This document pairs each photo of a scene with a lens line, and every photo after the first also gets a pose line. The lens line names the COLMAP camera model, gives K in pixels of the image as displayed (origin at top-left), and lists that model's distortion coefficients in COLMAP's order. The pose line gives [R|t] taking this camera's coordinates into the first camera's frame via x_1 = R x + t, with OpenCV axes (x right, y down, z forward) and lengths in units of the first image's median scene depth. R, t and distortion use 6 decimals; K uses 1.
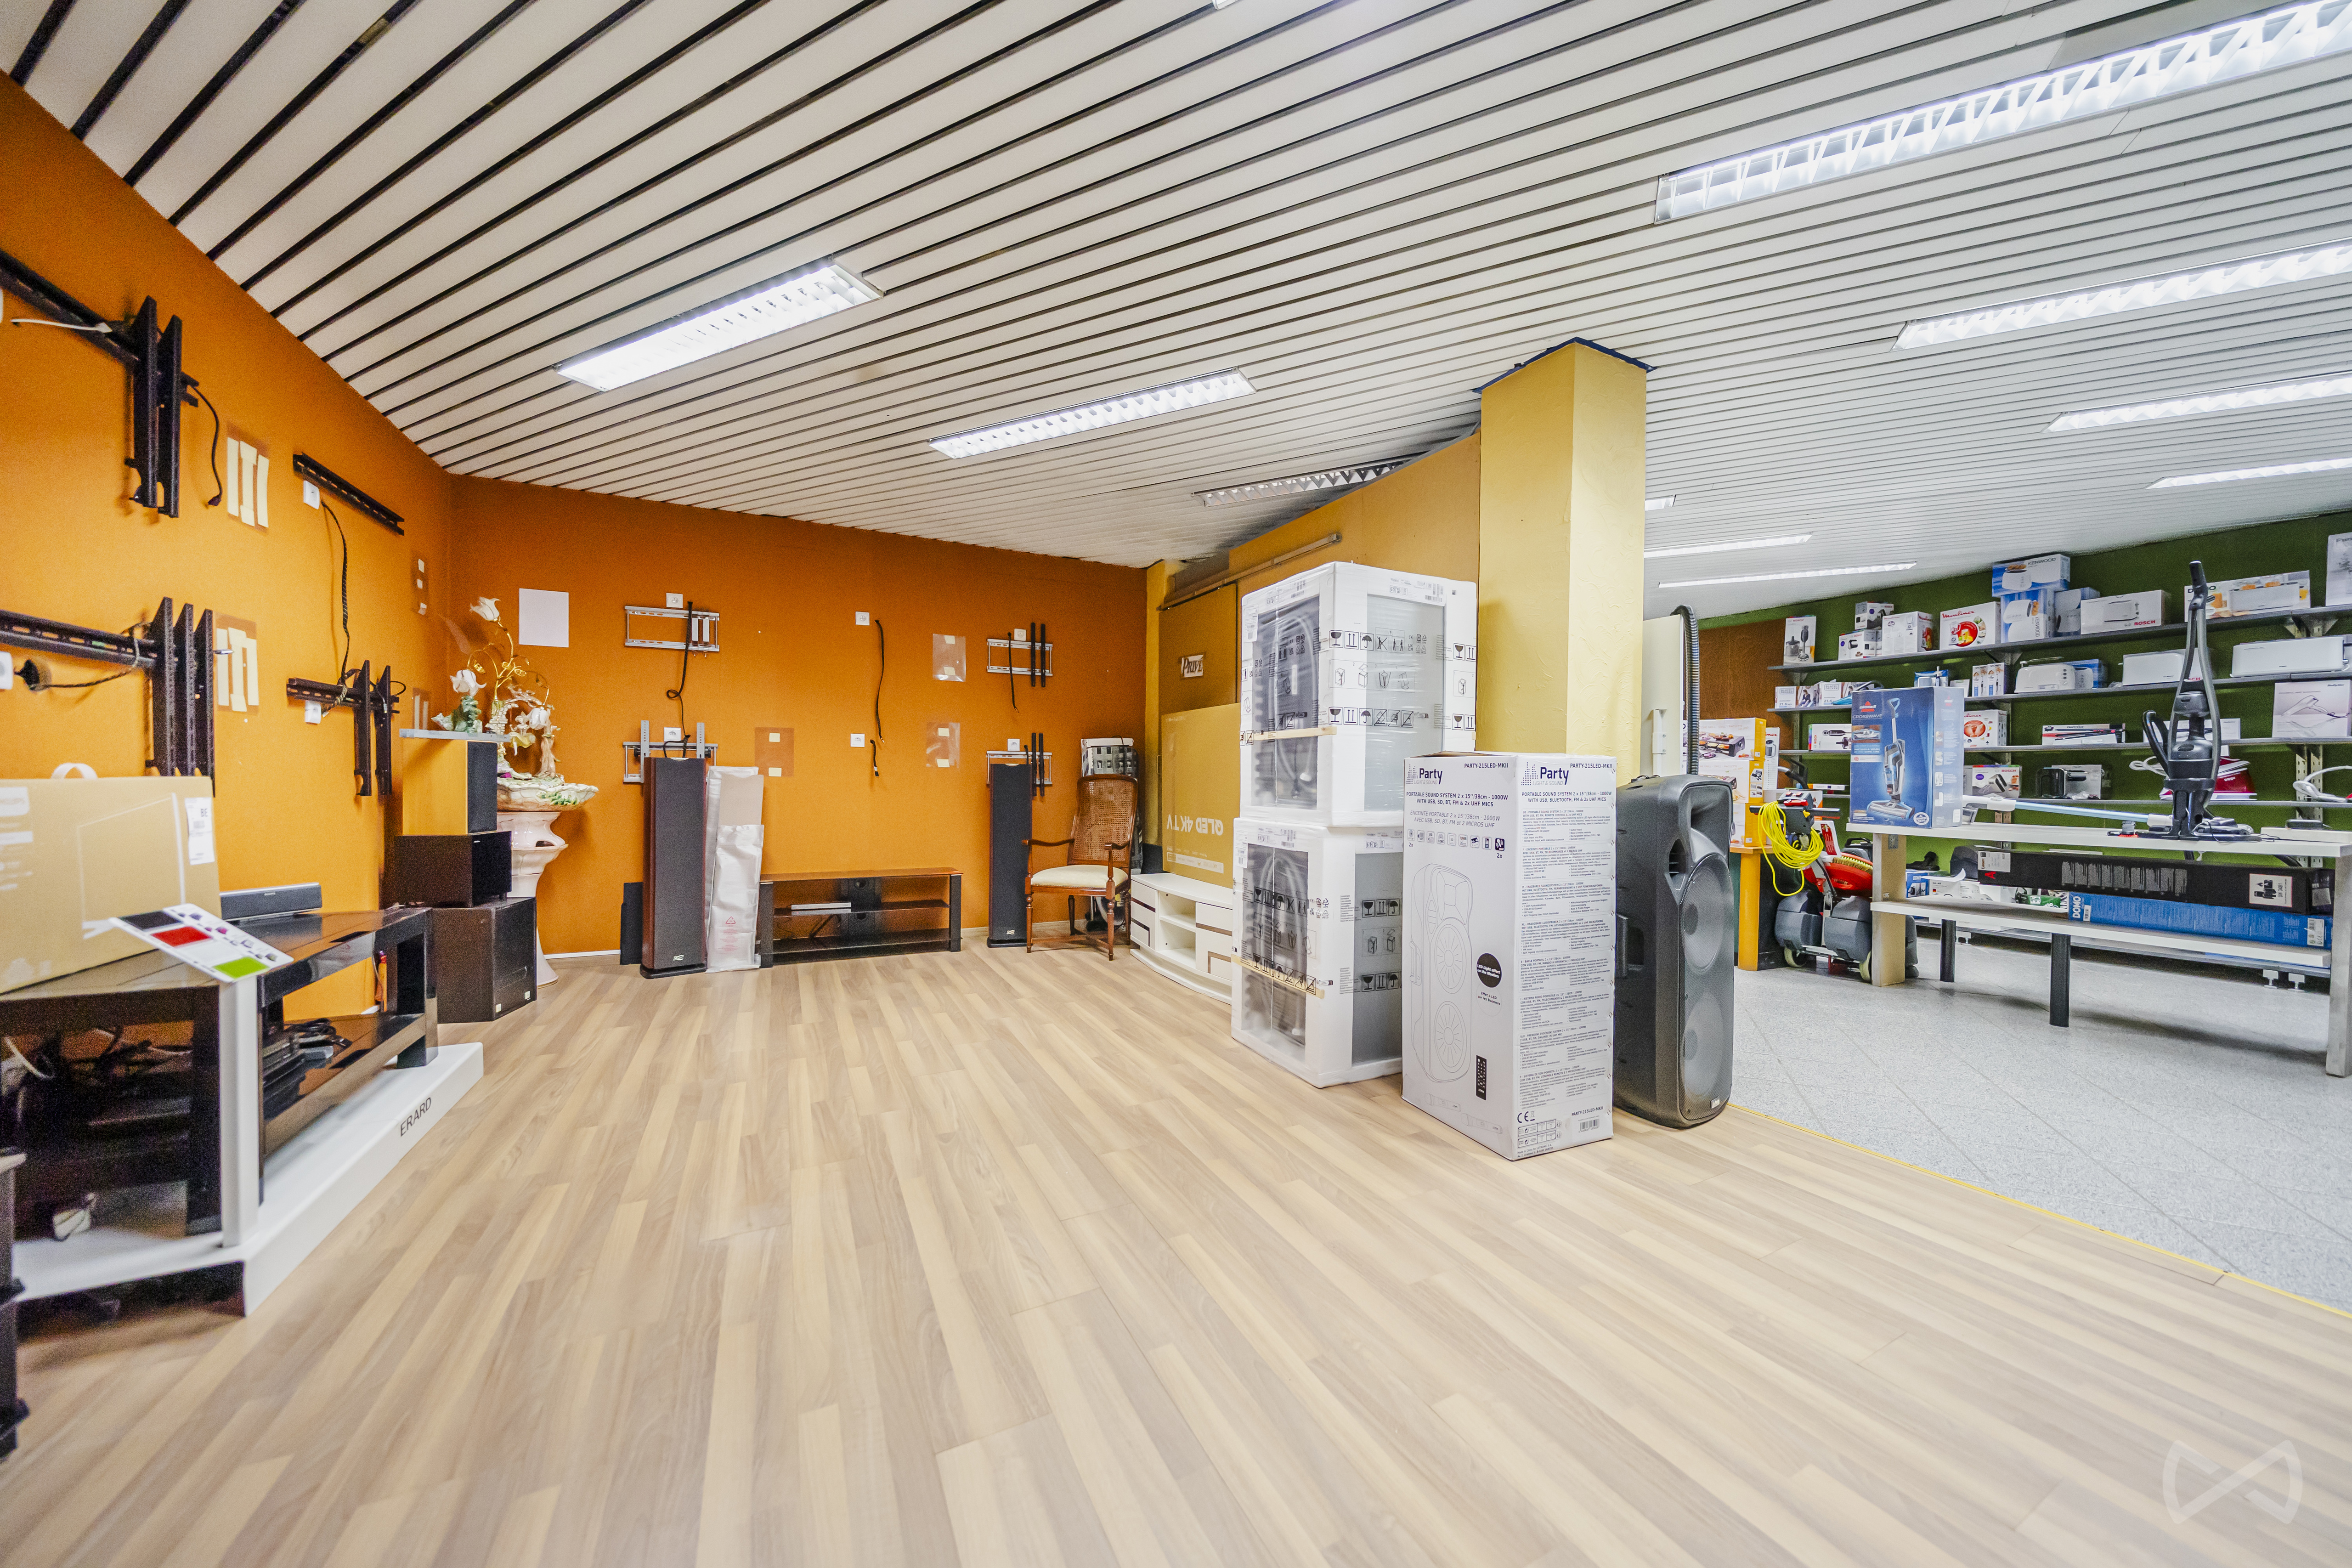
lens RADIAL K [[804.7, 0, 1185.9], [0, 804.7, 788.7], [0, 0, 1]] dist [-0.006328, -0.002552]
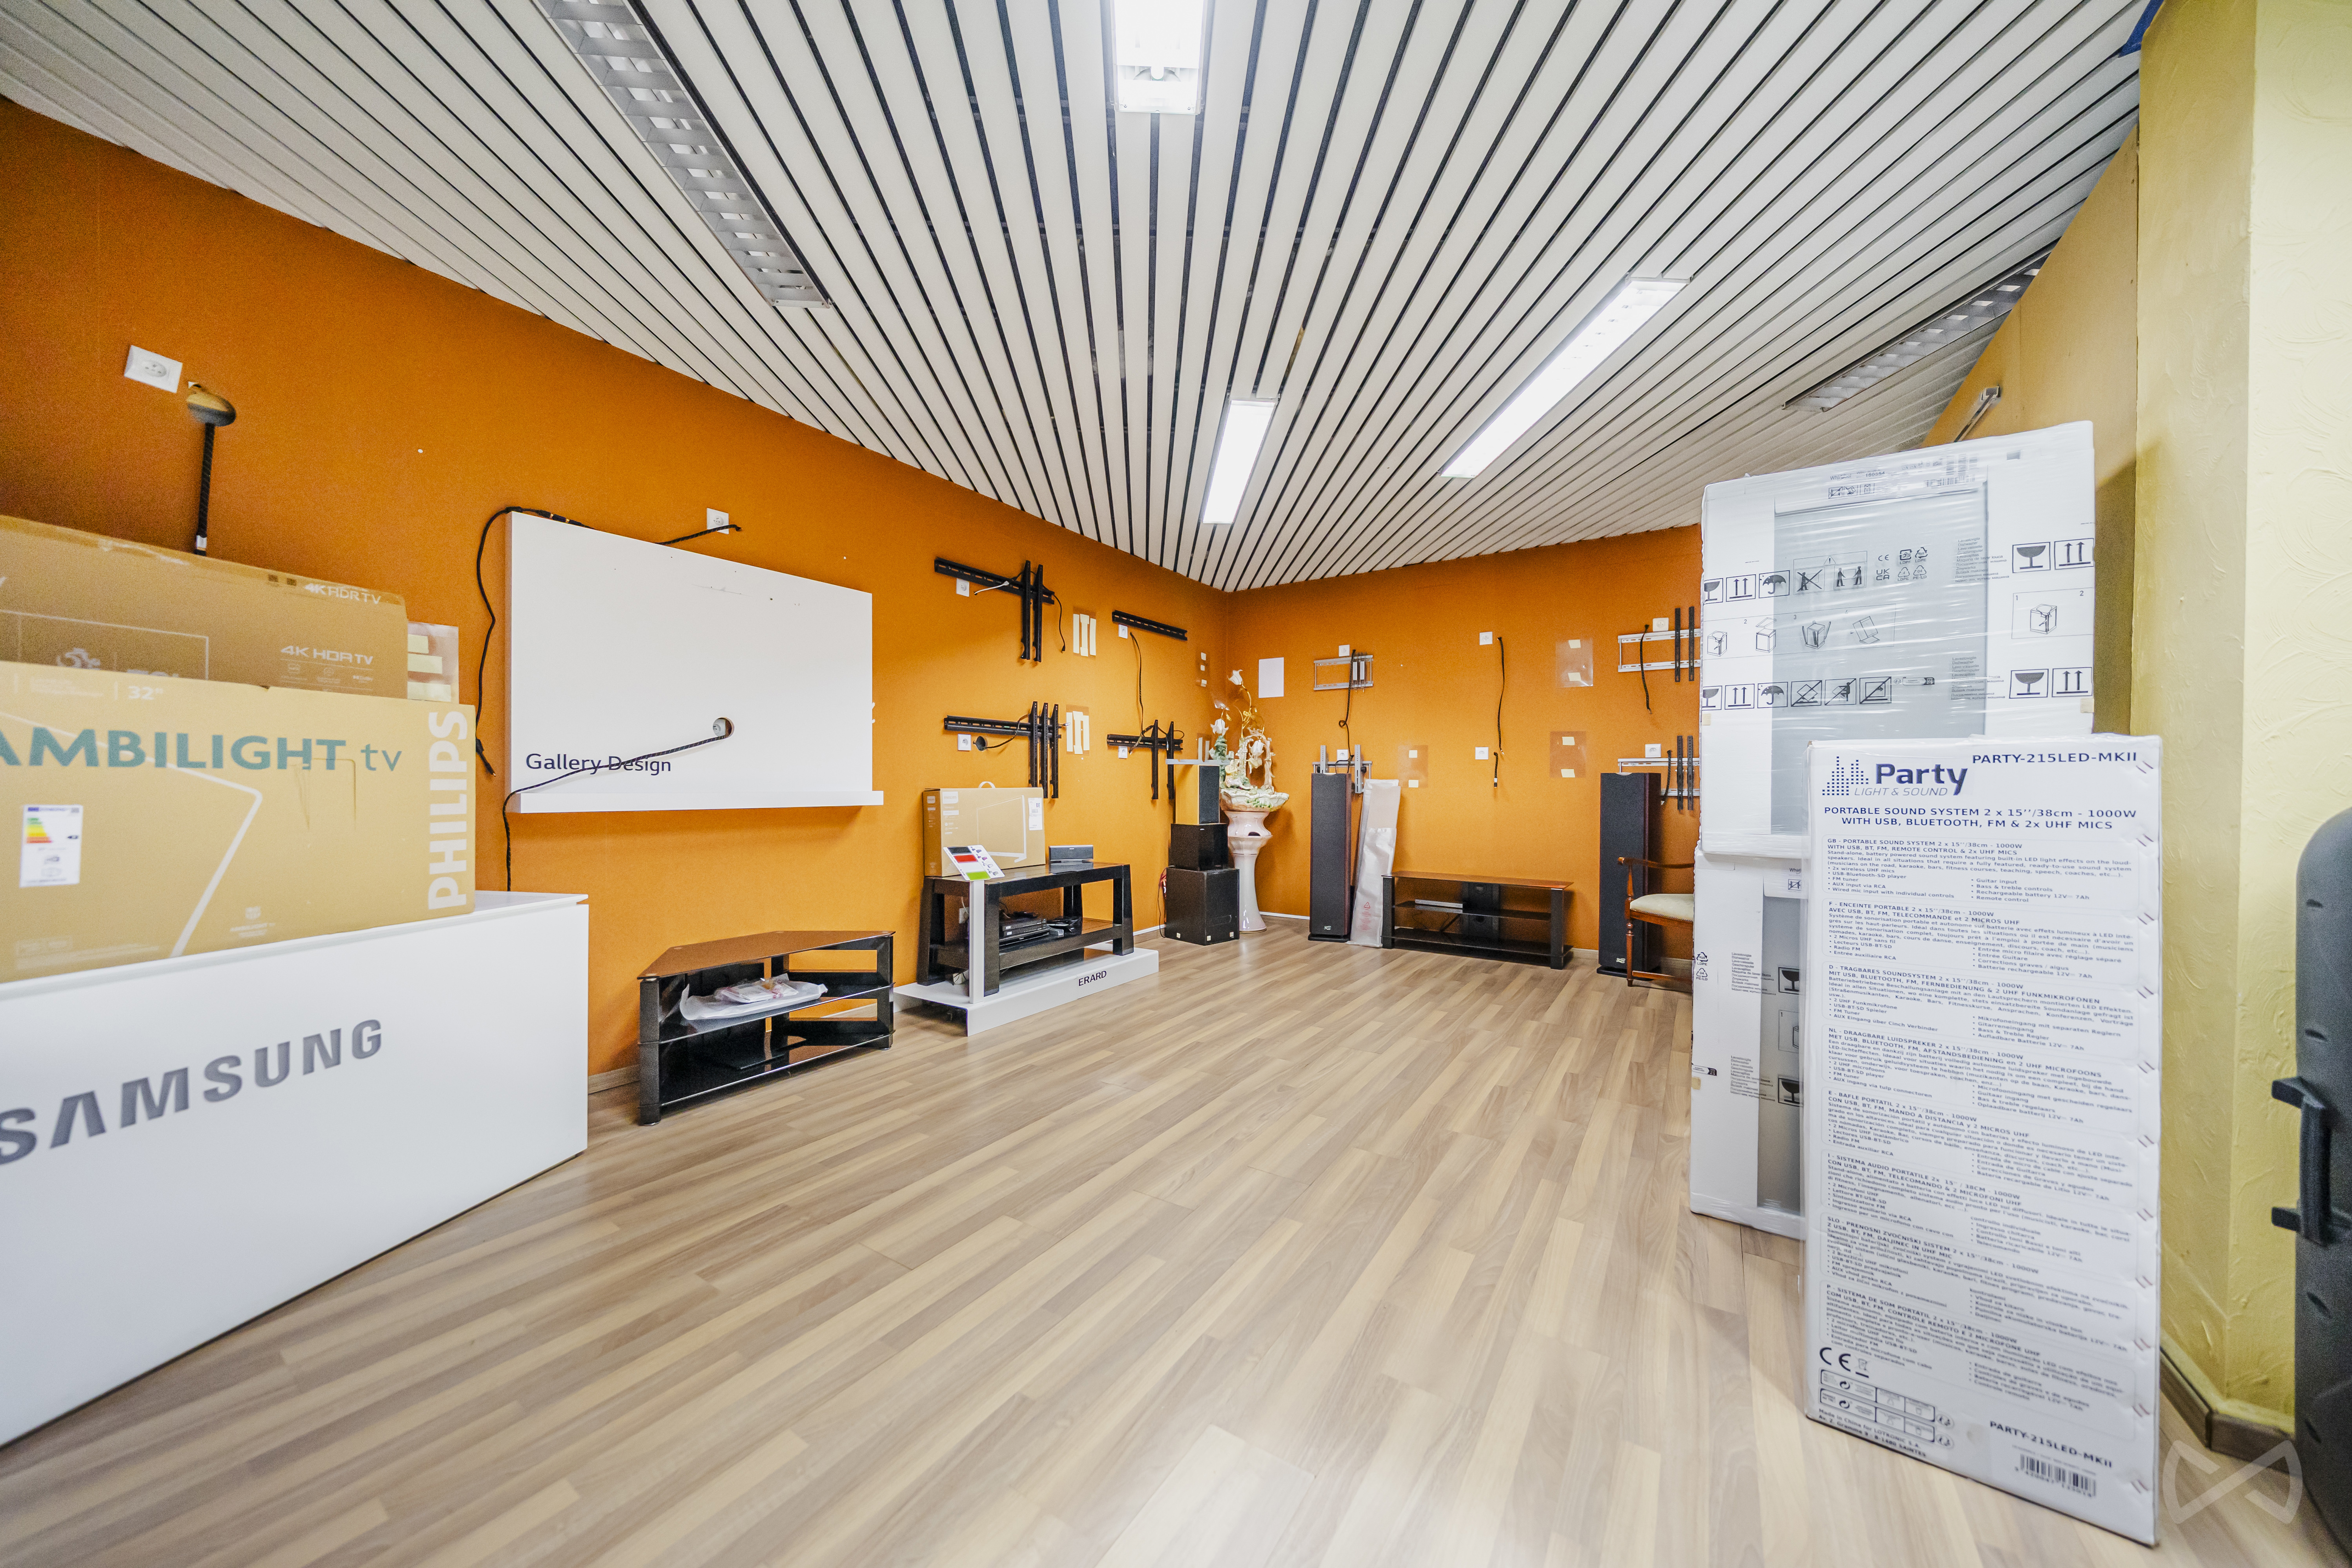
lens RADIAL K [[804.7, 0, 1185.9], [0, 804.7, 788.7], [0, 0, 1]] dist [-0.006328, -0.002552]
pose [[0.491046, -0.001931, -0.871132, 0.518298], [-0.011511, 0.999896, -0.008705, 0.000895], [0.871058, 0.014302, 0.490972, 0.216665]]
